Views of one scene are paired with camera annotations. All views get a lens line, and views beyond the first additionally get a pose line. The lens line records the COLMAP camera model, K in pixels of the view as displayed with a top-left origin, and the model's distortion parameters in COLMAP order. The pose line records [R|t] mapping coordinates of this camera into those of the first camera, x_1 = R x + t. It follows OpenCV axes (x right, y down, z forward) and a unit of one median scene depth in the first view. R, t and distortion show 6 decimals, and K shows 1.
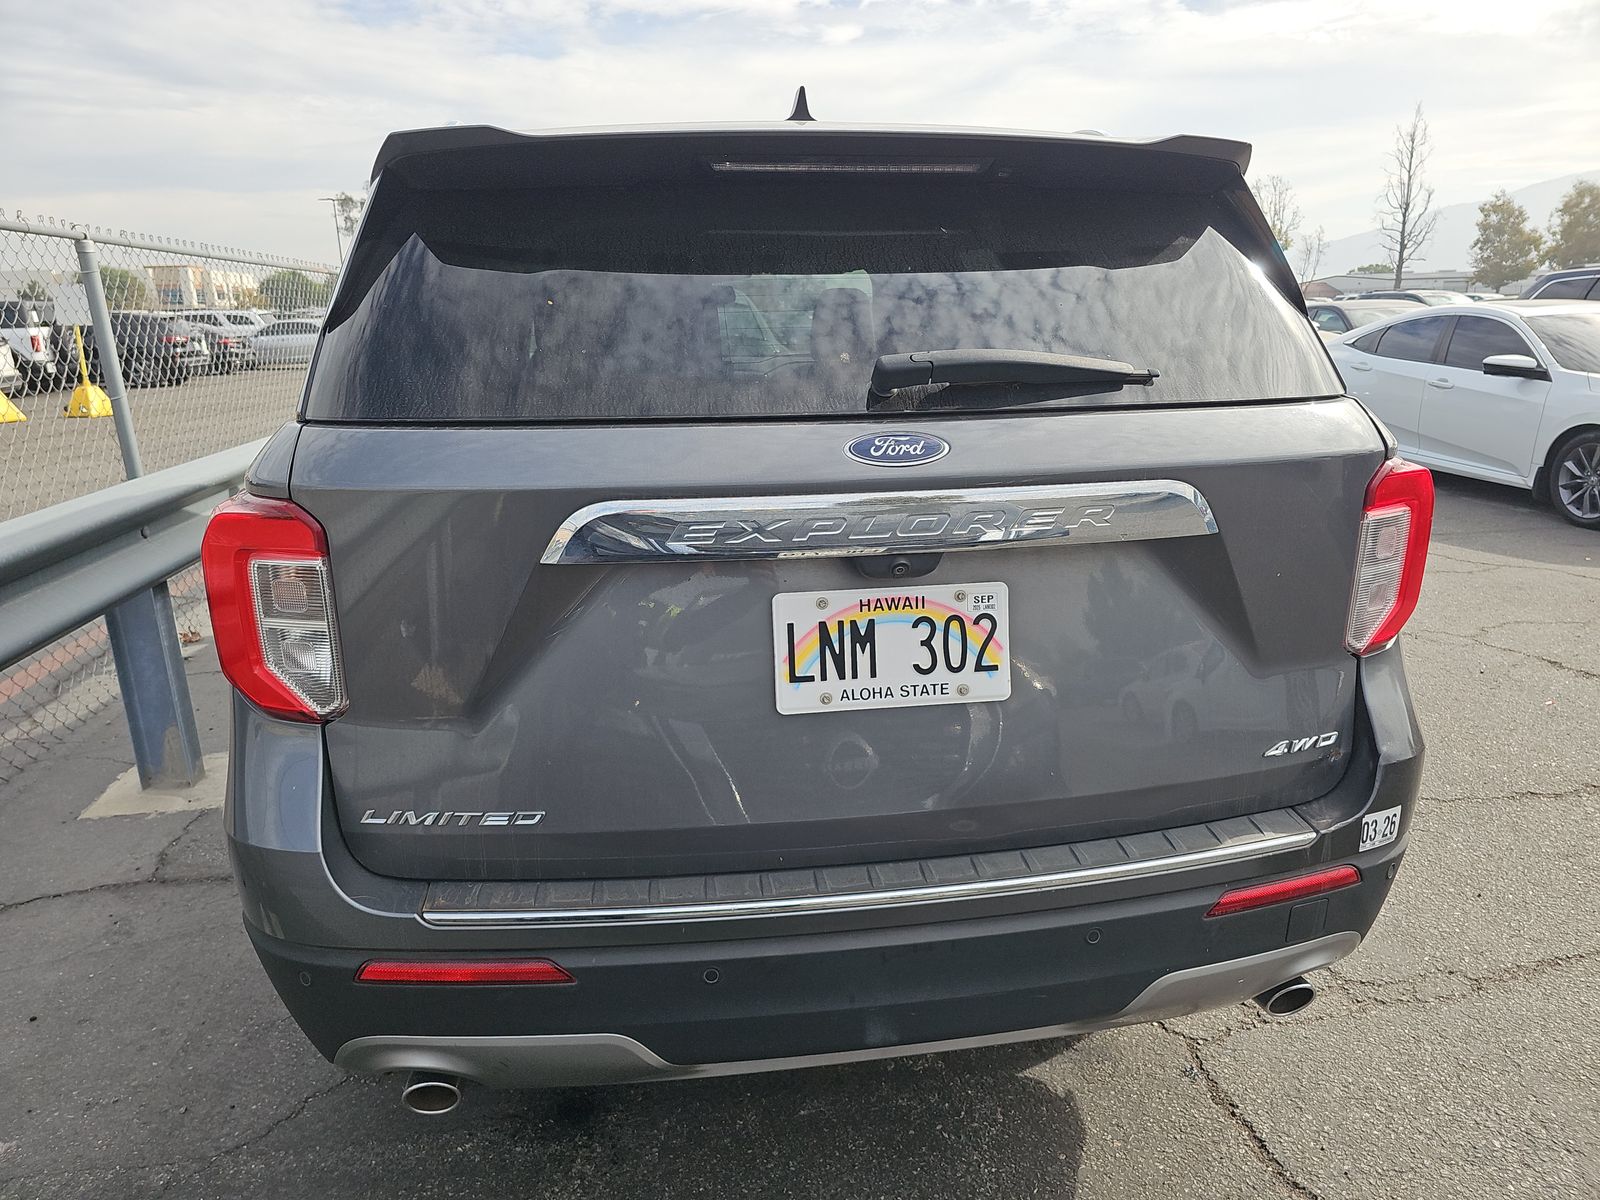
lens RADIAL K [[1079.9, 0, 803.1], [0, 1079.9, 627.0], [0, 0, 1]] dist [0.026448, -0.041119]
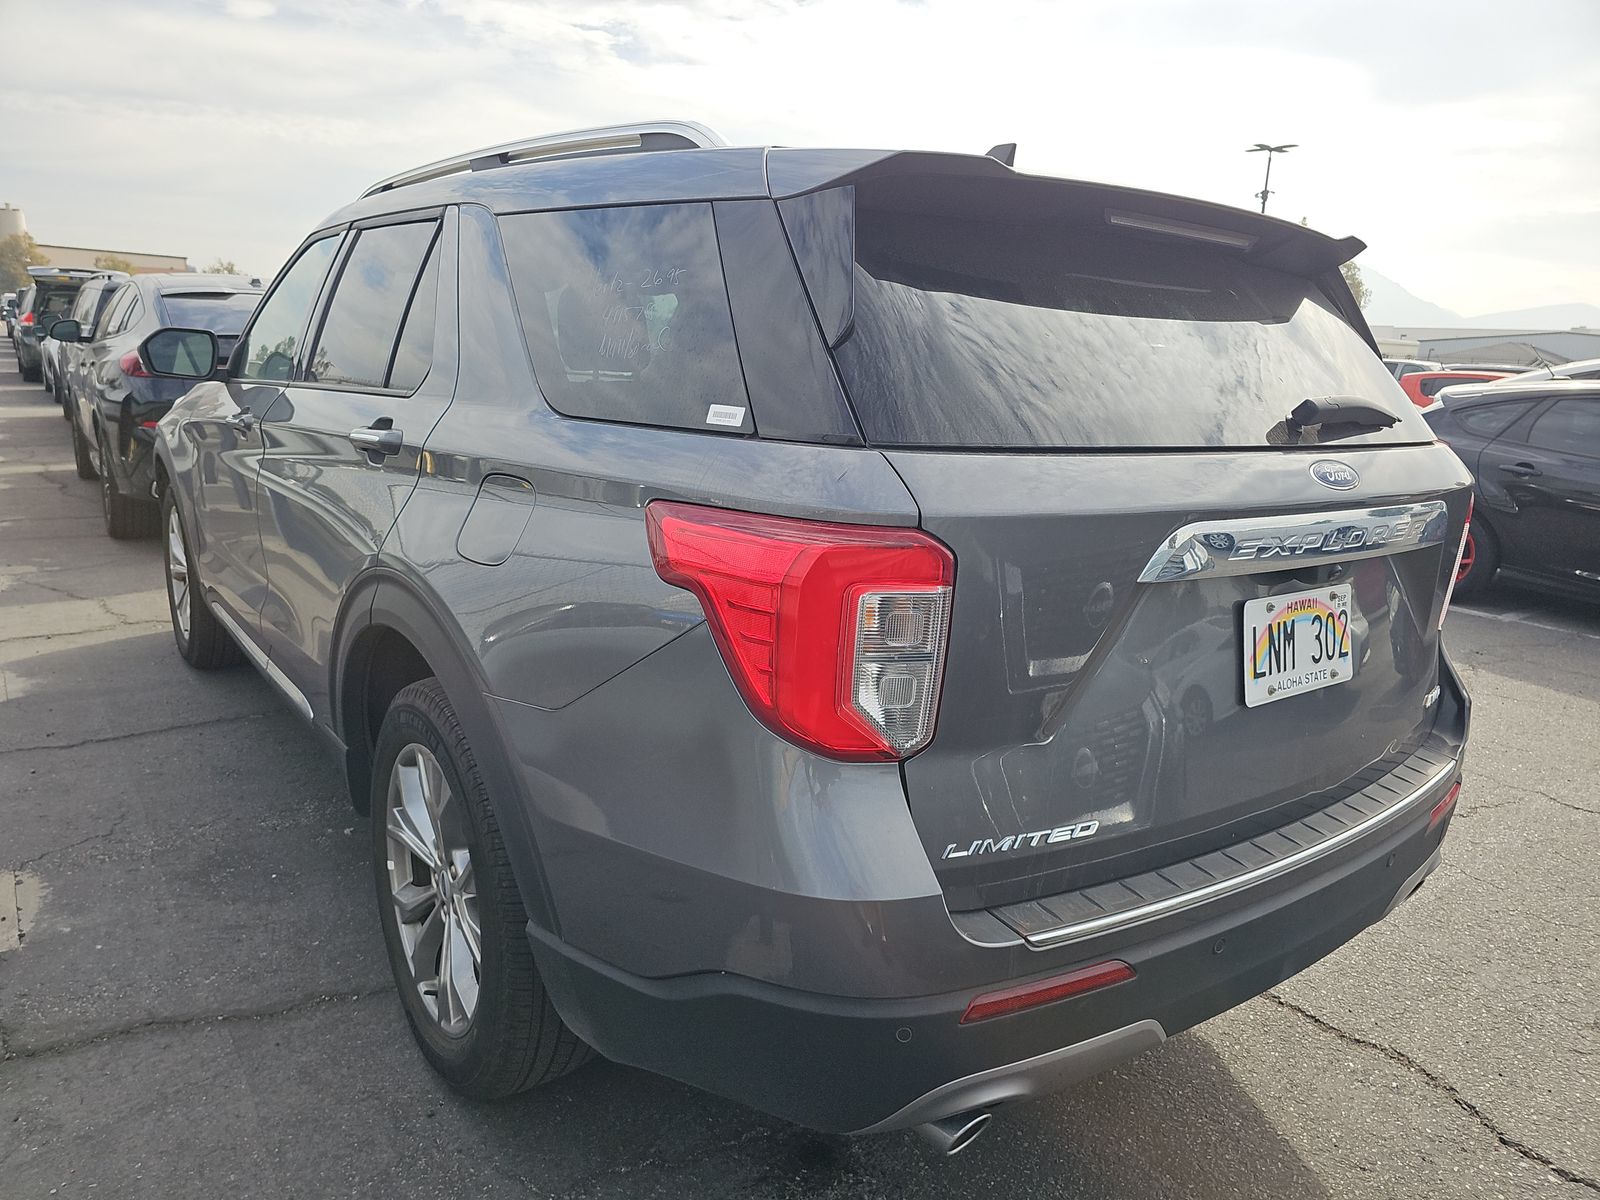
lens RADIAL K [[1084.9, 0, 800.0], [0, 1084.9, 600.0], [0, 0, 1]] dist [0.034480, -0.041462]
pose [[0.894904, -0.047575, 0.443715, -0.930847], [0.061472, 0.997964, -0.016978, -0.040646], [-0.442004, 0.042470, 0.896007, 0.175746]]
